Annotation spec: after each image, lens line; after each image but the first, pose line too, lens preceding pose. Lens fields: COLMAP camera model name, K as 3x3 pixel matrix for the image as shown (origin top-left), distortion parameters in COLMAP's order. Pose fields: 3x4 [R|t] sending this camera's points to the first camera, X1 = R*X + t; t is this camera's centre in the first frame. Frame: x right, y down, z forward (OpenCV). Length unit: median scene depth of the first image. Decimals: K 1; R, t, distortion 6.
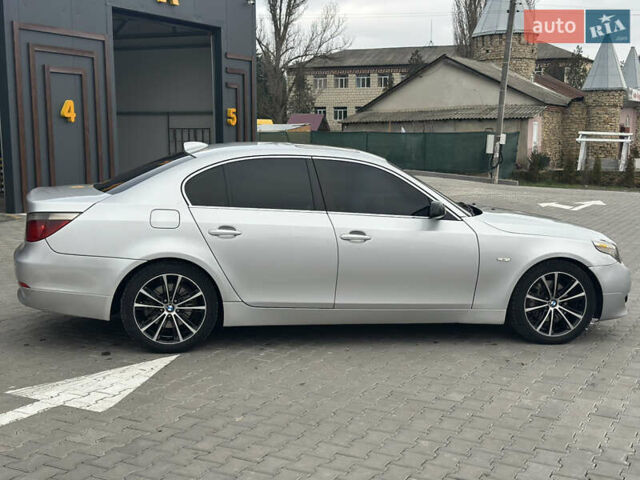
lens RADIAL K [[887.5, 0, 323.4], [0, 887.5, 239.5], [0, 0, 1]] dist [0.183505, -0.317823]
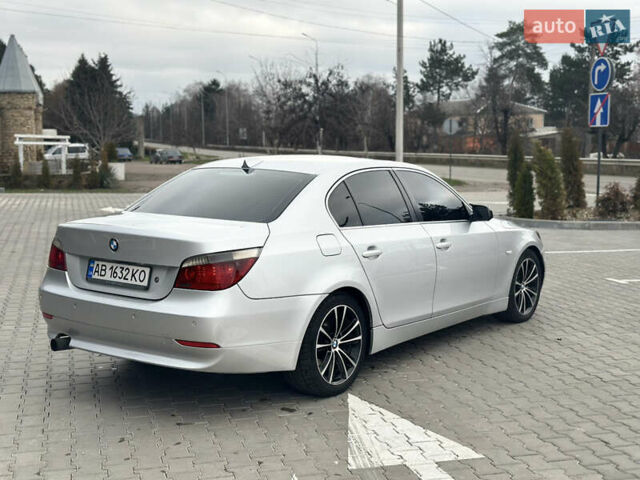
lens RADIAL K [[880.0, 0, 321.0], [0, 880.0, 266.6], [0, 0, 1]] dist [0.193772, -0.600688]
pose [[0.732297, -0.115812, 0.671066, -0.764364], [0.095742, 0.993154, 0.066920, -0.060394], [-0.674222, 0.015244, 0.738372, 0.358119]]
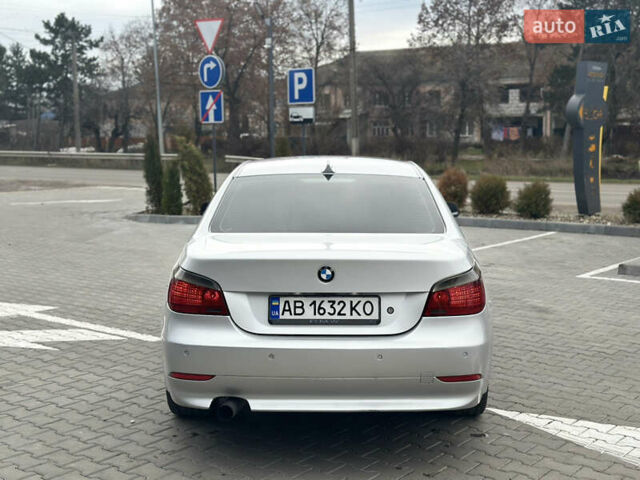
lens RADIAL K [[887.5, 0, 323.4], [0, 887.5, 239.5], [0, 0, 1]] dist [0.183505, -0.317823]
pose [[0.196730, -0.139805, 0.970439, -0.991992], [0.130664, 0.984691, 0.115369, -0.145852], [-0.971712, 0.104105, 0.211986, 0.948526]]
